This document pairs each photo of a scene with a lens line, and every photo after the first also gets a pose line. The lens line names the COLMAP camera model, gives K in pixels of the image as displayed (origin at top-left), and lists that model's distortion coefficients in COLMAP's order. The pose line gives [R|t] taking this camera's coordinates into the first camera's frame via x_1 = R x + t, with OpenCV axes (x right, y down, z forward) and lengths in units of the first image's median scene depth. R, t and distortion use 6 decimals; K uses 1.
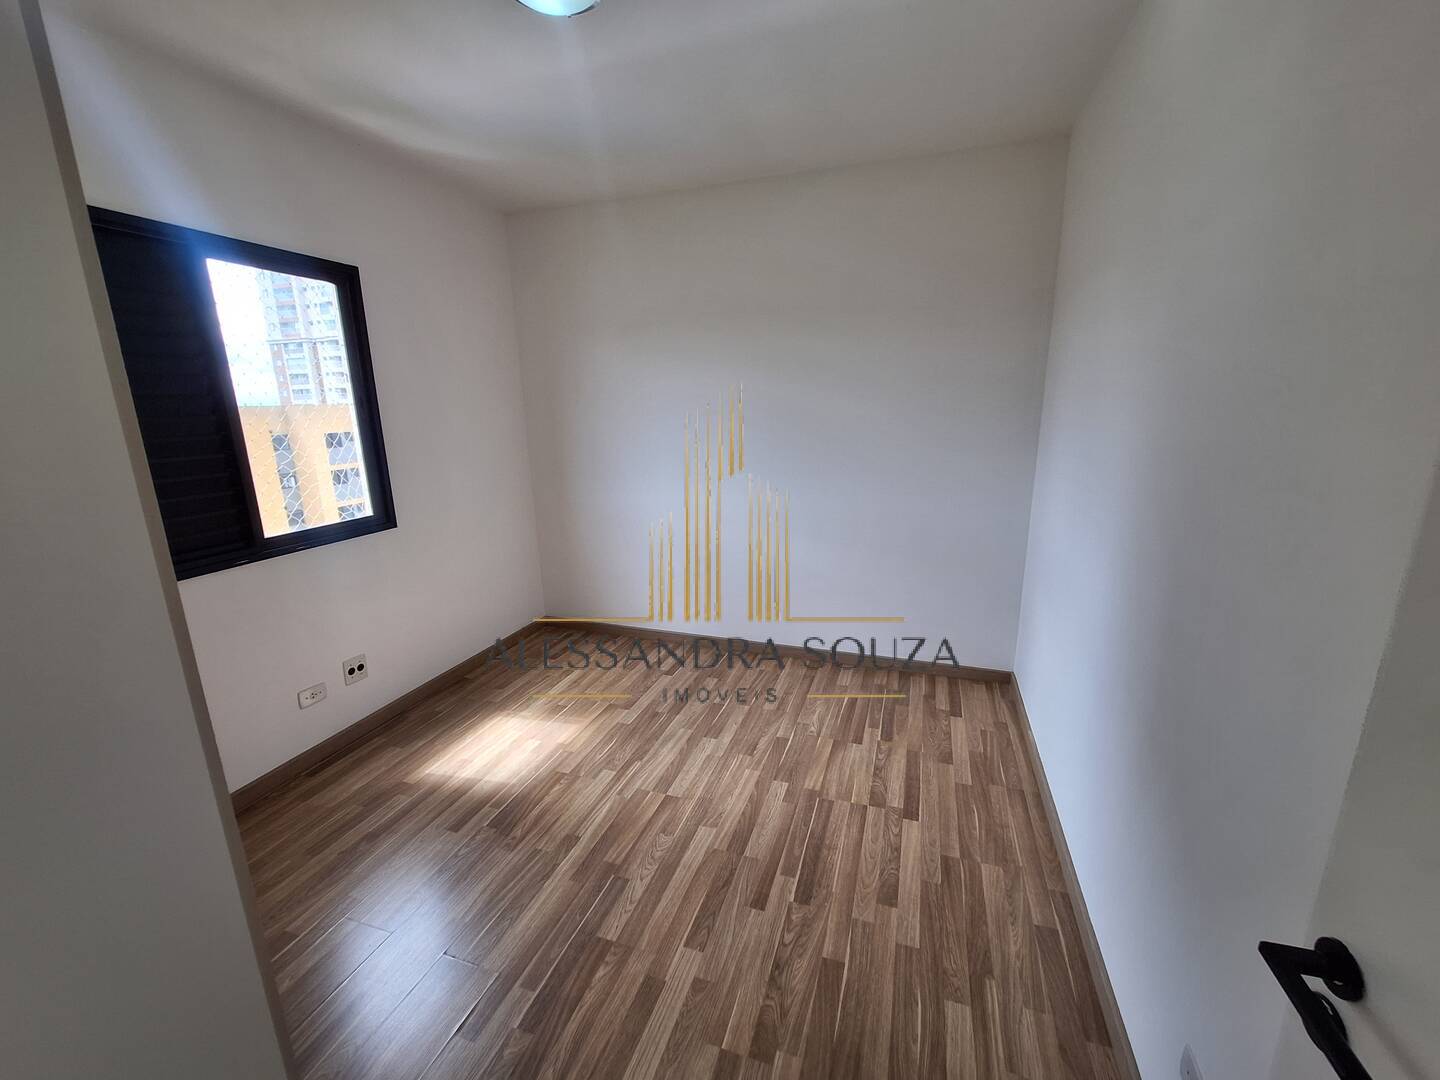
lens RADIAL K [[569.7, 0, 728.4], [0, 569.7, 542.0], [0, 0, 1]] dist [0.000080, -0.000043]
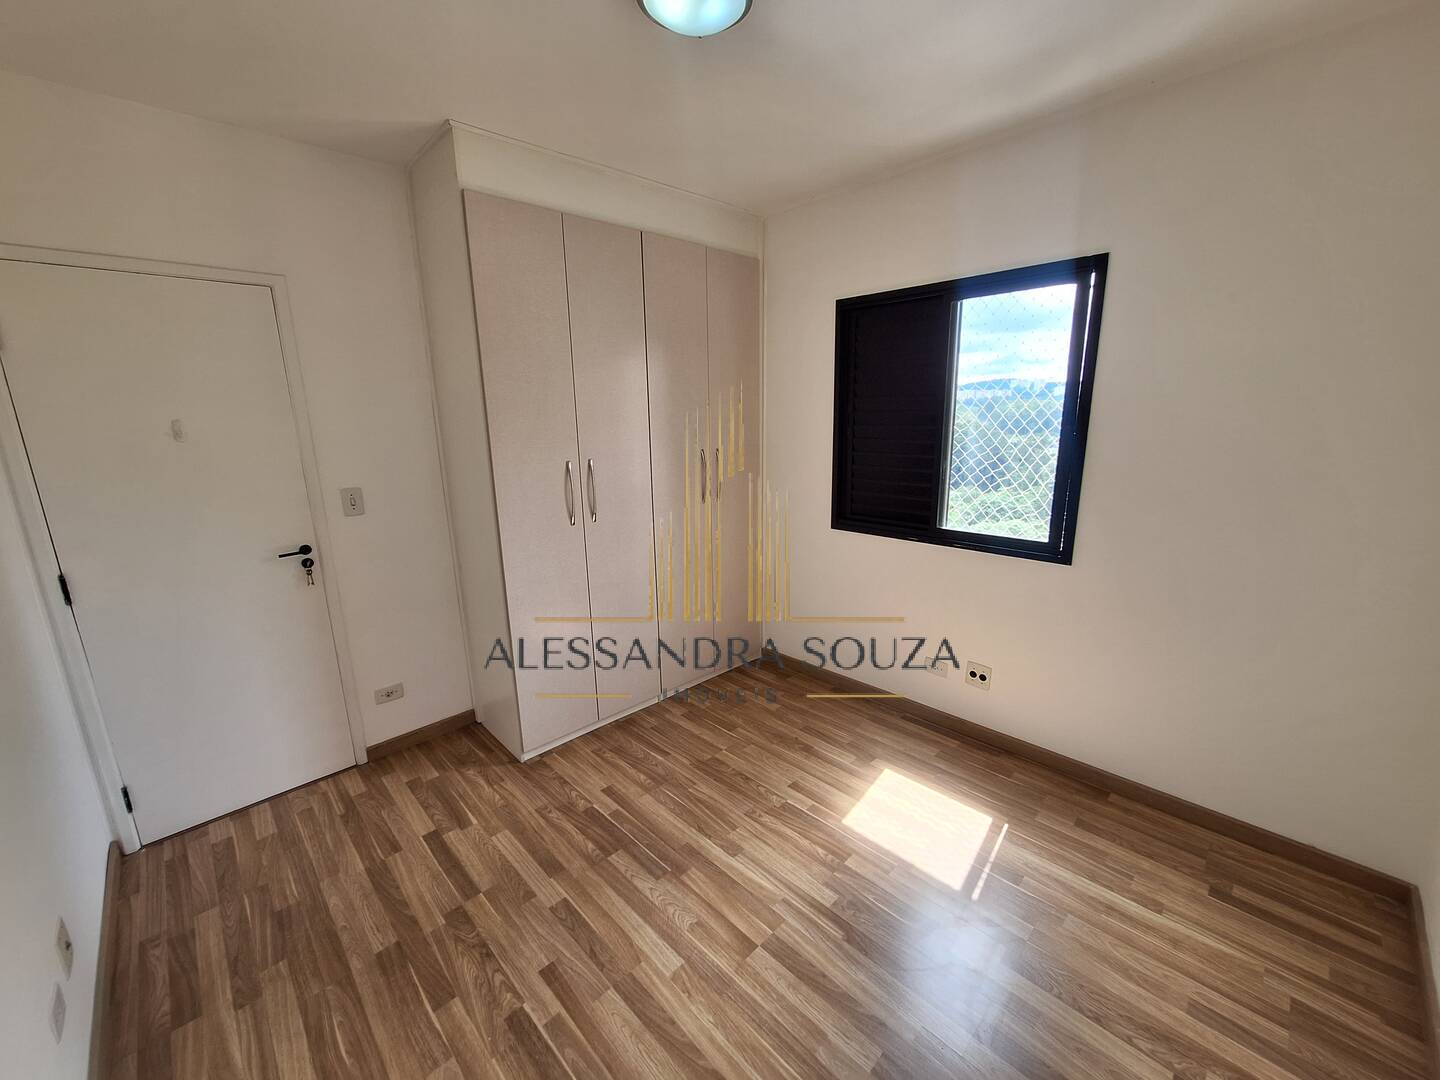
lens RADIAL K [[569.7, 0, 728.4], [0, 569.7, 542.0], [0, 0, 1]] dist [0.000080, -0.000043]
pose [[-0.445554, 0.224187, -0.866730, 0.558025], [-0.187679, 0.923235, 0.335281, -0.378844], [0.875362, 0.312053, -0.369276, 1.337577]]
